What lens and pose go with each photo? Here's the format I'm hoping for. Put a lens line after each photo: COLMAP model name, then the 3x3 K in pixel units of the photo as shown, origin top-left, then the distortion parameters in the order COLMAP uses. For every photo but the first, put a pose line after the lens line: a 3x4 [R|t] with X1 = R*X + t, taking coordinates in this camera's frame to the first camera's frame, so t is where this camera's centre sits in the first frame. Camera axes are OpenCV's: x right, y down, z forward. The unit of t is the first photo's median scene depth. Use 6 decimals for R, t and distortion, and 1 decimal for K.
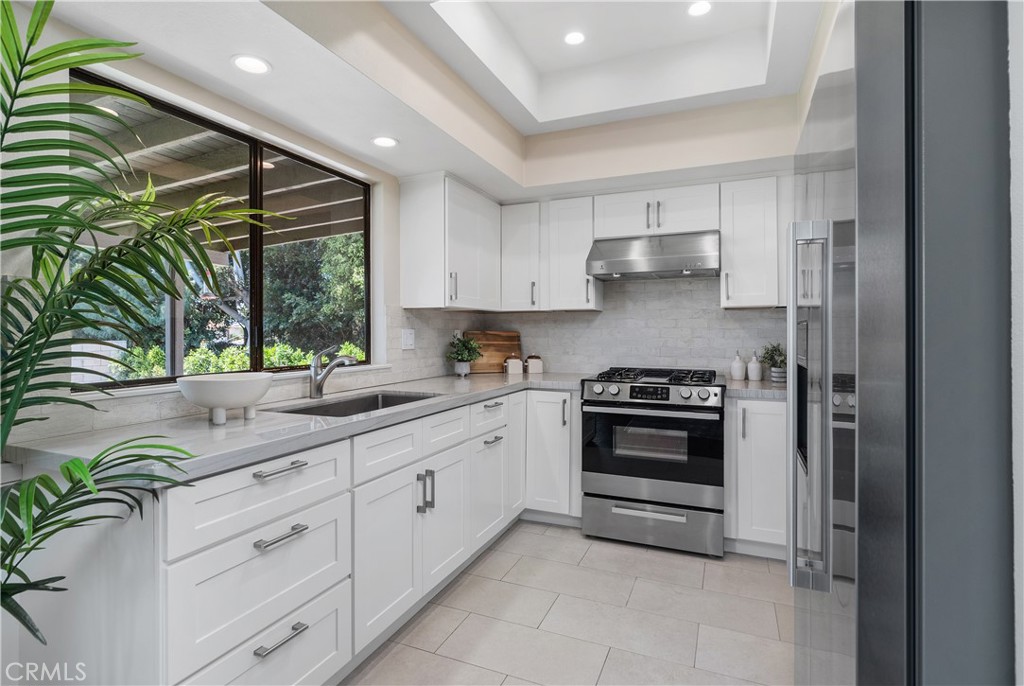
lens RADIAL K [[502.8, 0, 512.8], [0, 502.8, 334.8], [0, 0, 1]] dist [-0.019720, -0.000091]
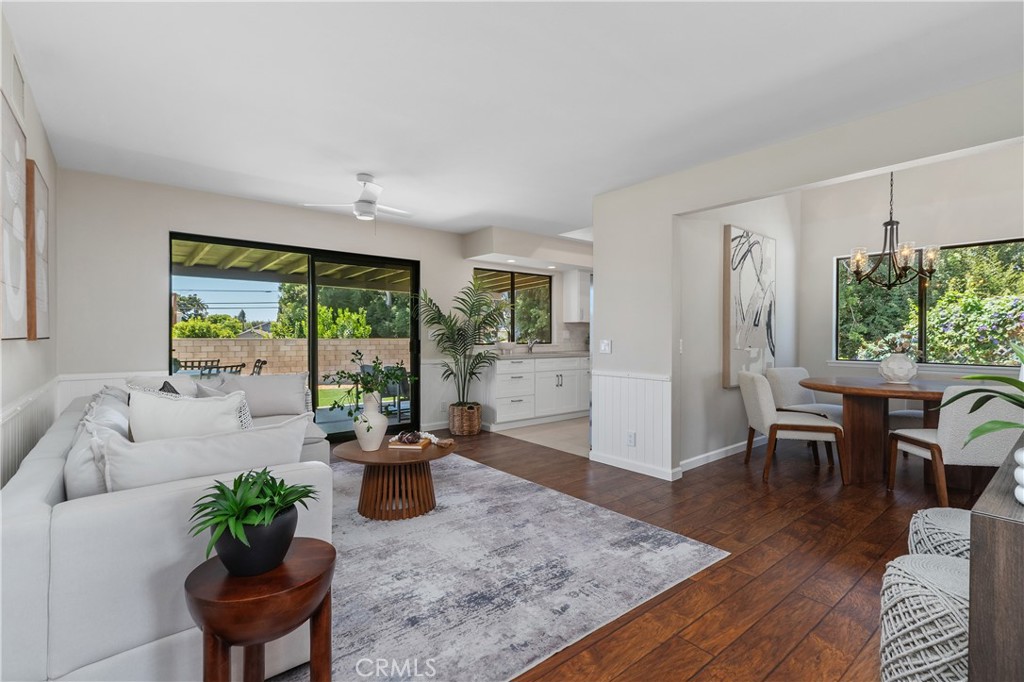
lens RADIAL K [[469.4, 0, 510.8], [0, 469.4, 347.7], [0, 0, 1]] dist [0.004285, 0.000322]
pose [[0.884705, 0.016749, -0.465851, 0.329031], [-0.008059, 0.999754, 0.020640, 0.014720], [0.466082, -0.014506, 0.884622, -0.624330]]
